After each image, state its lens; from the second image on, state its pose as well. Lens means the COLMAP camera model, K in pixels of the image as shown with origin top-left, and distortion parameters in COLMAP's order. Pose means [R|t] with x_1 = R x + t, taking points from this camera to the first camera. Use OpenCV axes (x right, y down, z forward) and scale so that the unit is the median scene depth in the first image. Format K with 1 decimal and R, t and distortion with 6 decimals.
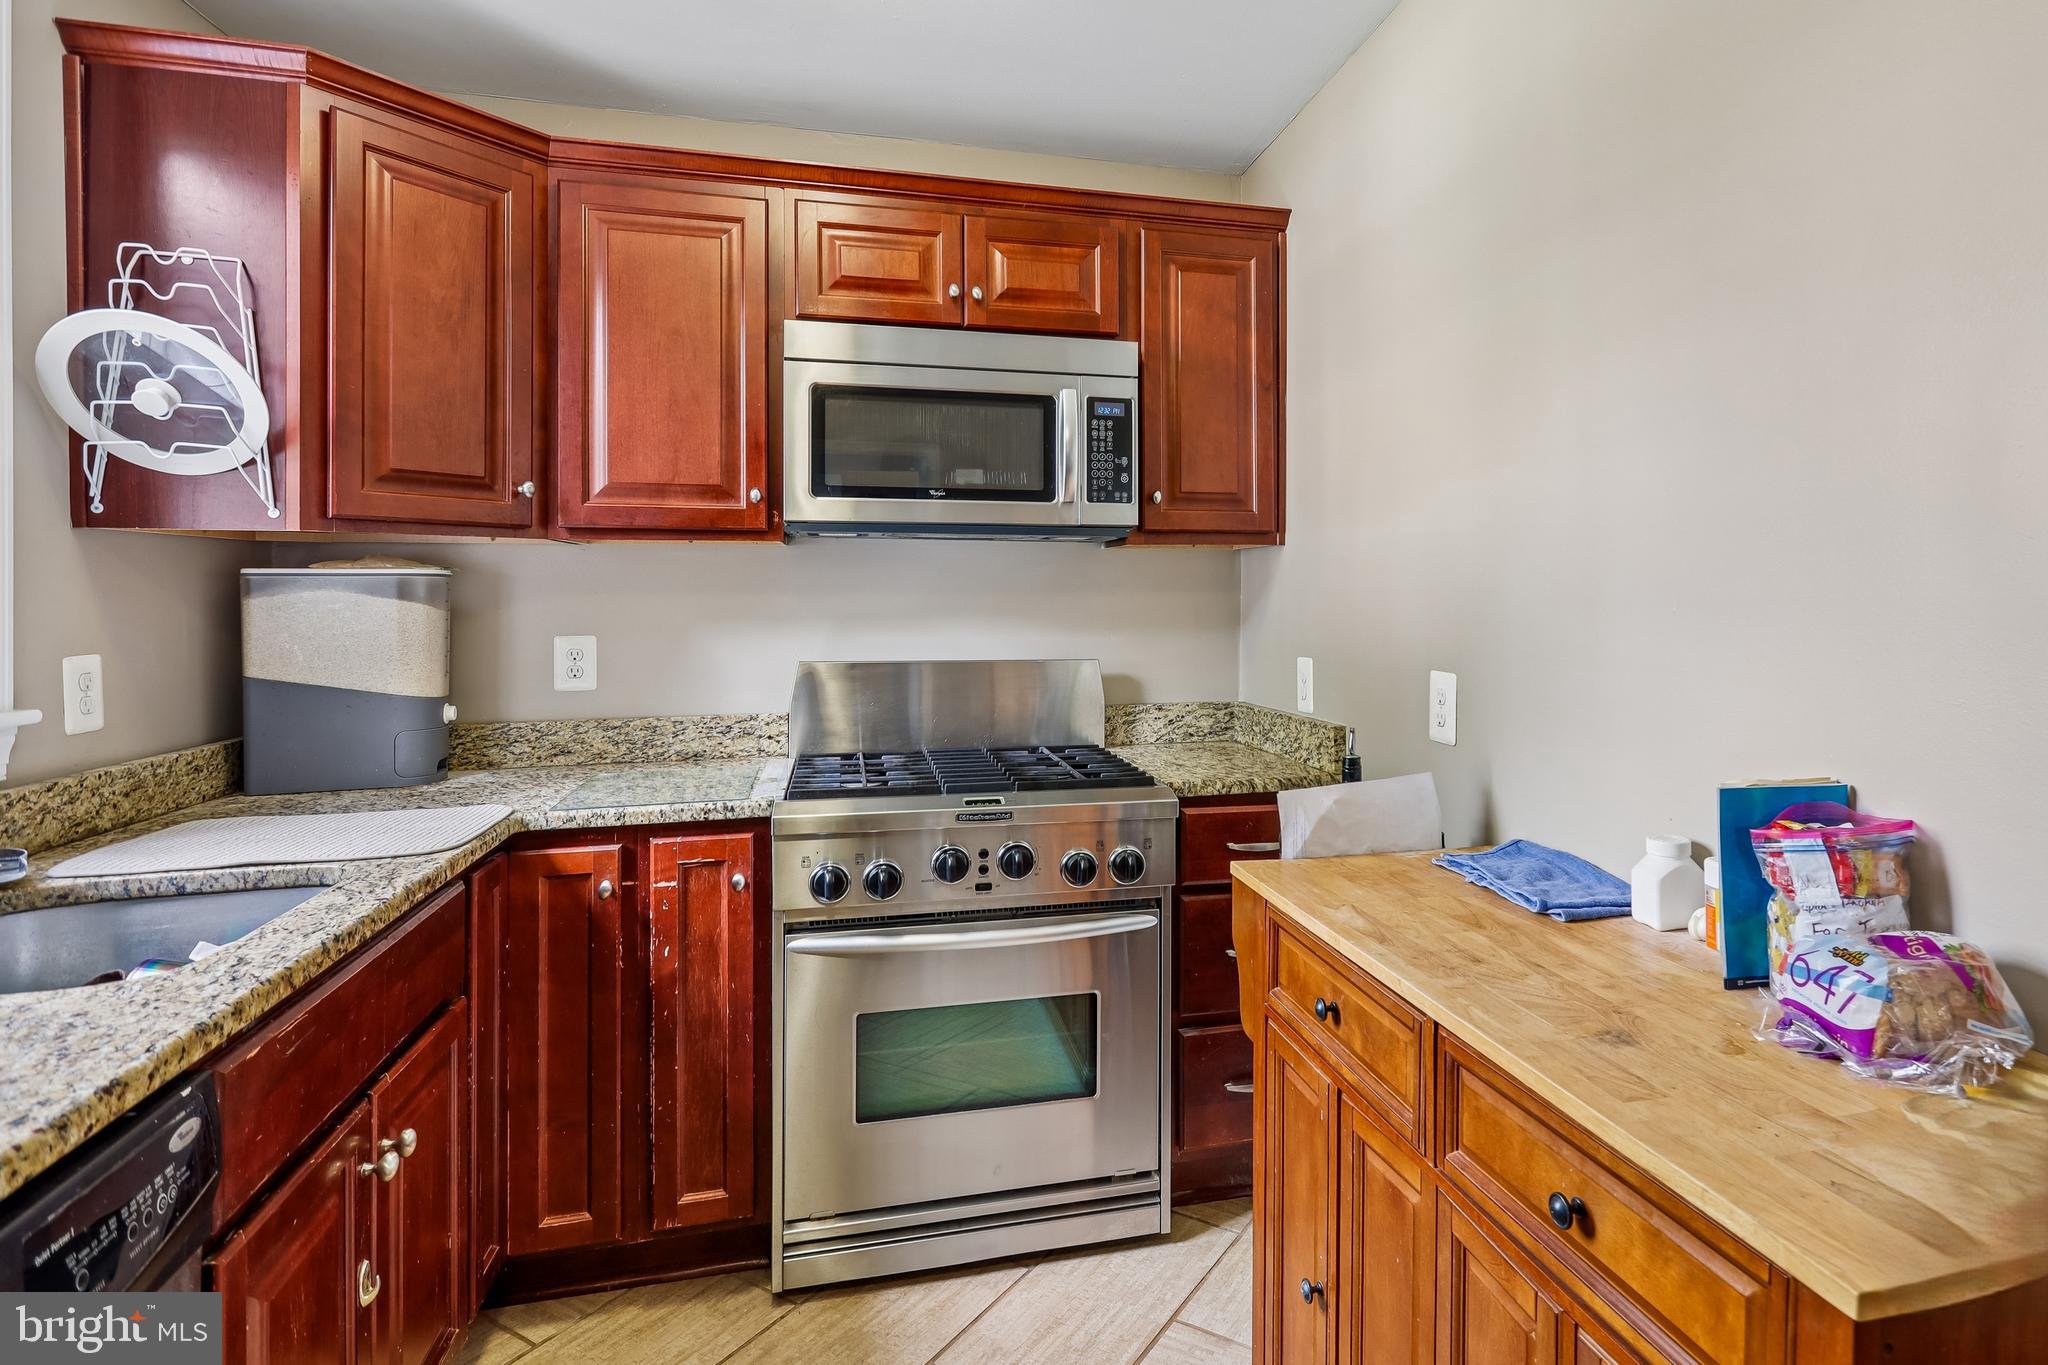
lens RADIAL K [[1002.0, 0, 1027.5], [0, 1002.0, 597.4], [0, 0, 1]] dist [-0.001407, 0.000311]
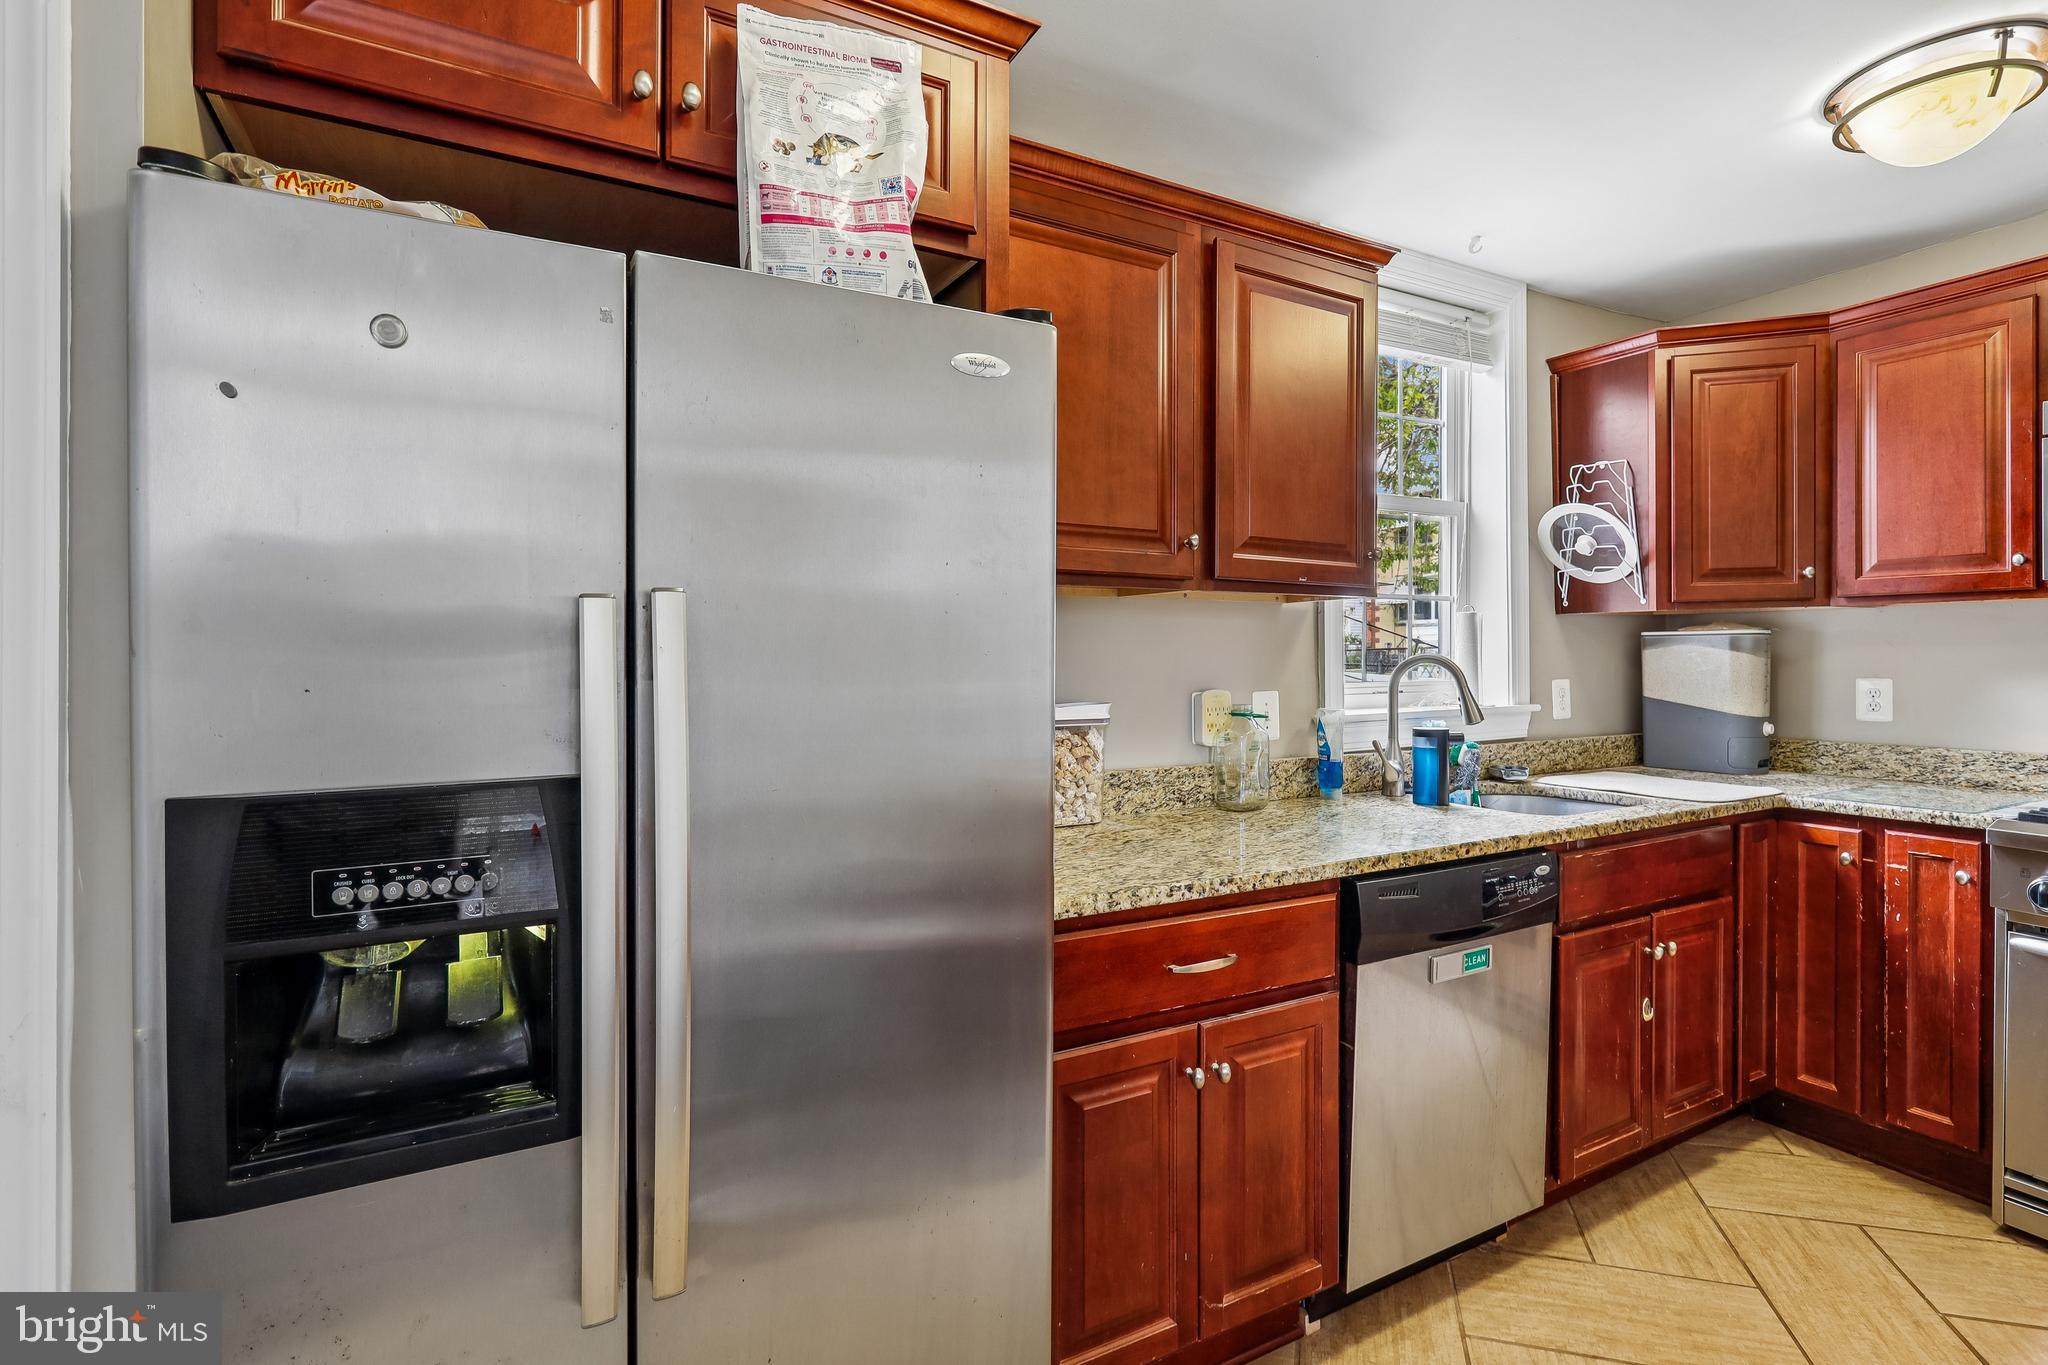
lens RADIAL K [[1026.2, 0, 1024.0], [0, 1026.2, 644.7], [0, 0, 1]] dist [0.000612, 0.001560]
pose [[0.217851, -0.006966, -0.975957, 0.710876], [0.005652, 0.999967, -0.005876, -0.003876], [0.975966, -0.004236, 0.217884, -0.416041]]
